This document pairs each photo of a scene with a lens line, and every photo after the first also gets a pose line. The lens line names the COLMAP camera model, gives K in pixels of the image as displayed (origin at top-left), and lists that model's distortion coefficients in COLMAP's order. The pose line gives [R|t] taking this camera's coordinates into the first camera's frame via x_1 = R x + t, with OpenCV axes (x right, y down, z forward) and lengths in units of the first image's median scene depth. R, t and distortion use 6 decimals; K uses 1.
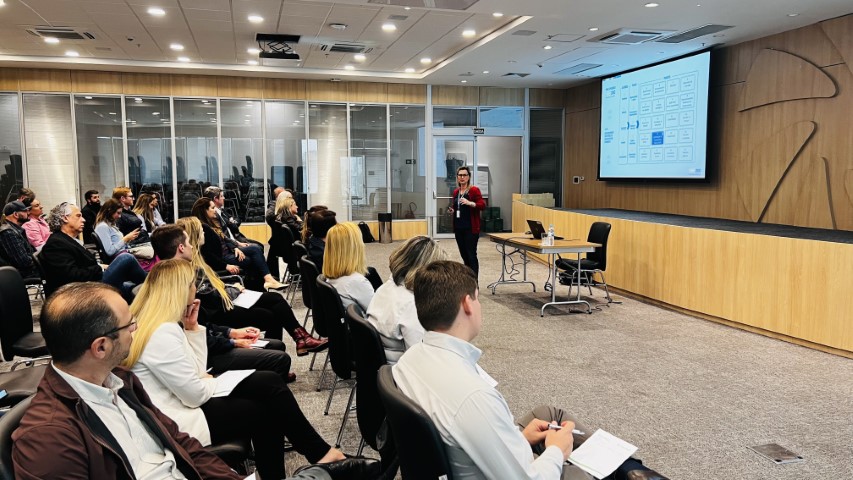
lens RADIAL K [[645.3, 0, 426.5], [0, 645.3, 240.0], [0, 0, 1]] dist [0.076132, -0.099615]
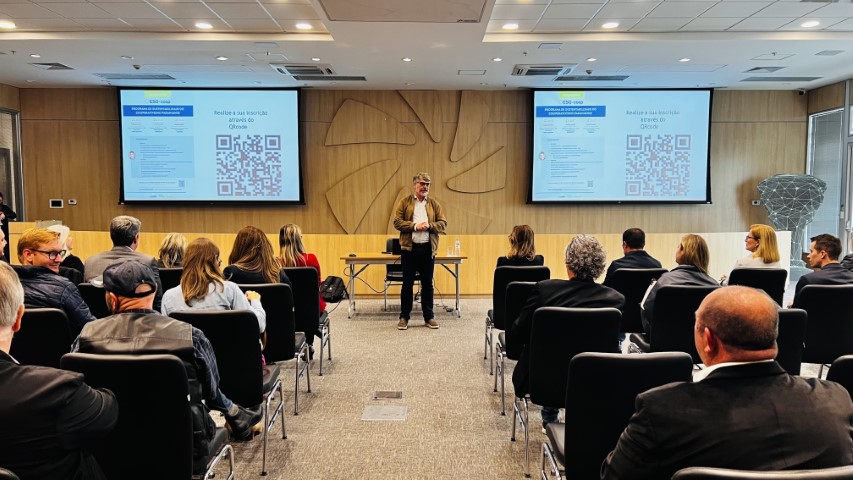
lens RADIAL K [[645.3, 0, 426.5], [0, 645.3, 240.0], [0, 0, 1]] dist [0.076132, -0.099615]
pose [[0.275999, -0.055834, 0.959535, -0.673595], [0.097370, 0.994800, 0.029878, -0.041737], [-0.956213, 0.085184, 0.280000, 0.520666]]
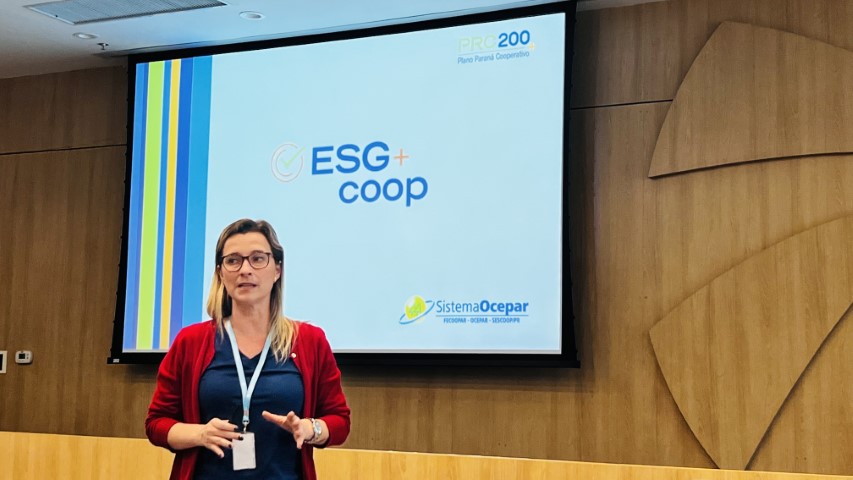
lens RADIAL K [[1347.1, 0, 426.5], [0, 1347.1, 240.0], [0, 0, 1]] dist [0.140220, -0.204533]
pose [[0.686993, 0.101544, 0.719534, -0.172912], [0.050587, 0.981103, -0.186757, -0.024438], [-0.724901, 0.164699, 0.668874, 0.610308]]
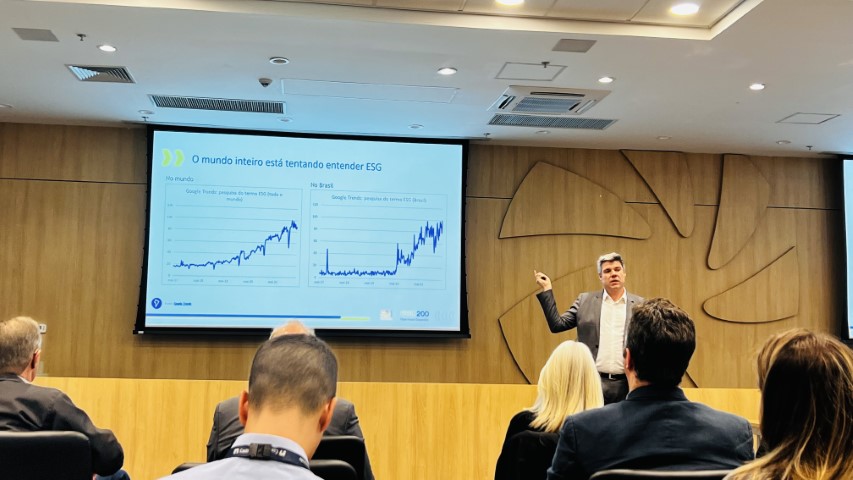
lens RADIAL K [[965.4, 0, 426.5], [0, 965.4, 240.0], [0, 0, 1]] dist [0.202055, -0.726310]
pose [[0.141062, 0.117752, 0.982973, -0.598875], [0.087538, 0.987529, -0.130860, -0.066744], [-0.986123, 0.104507, 0.128995, 0.991723]]
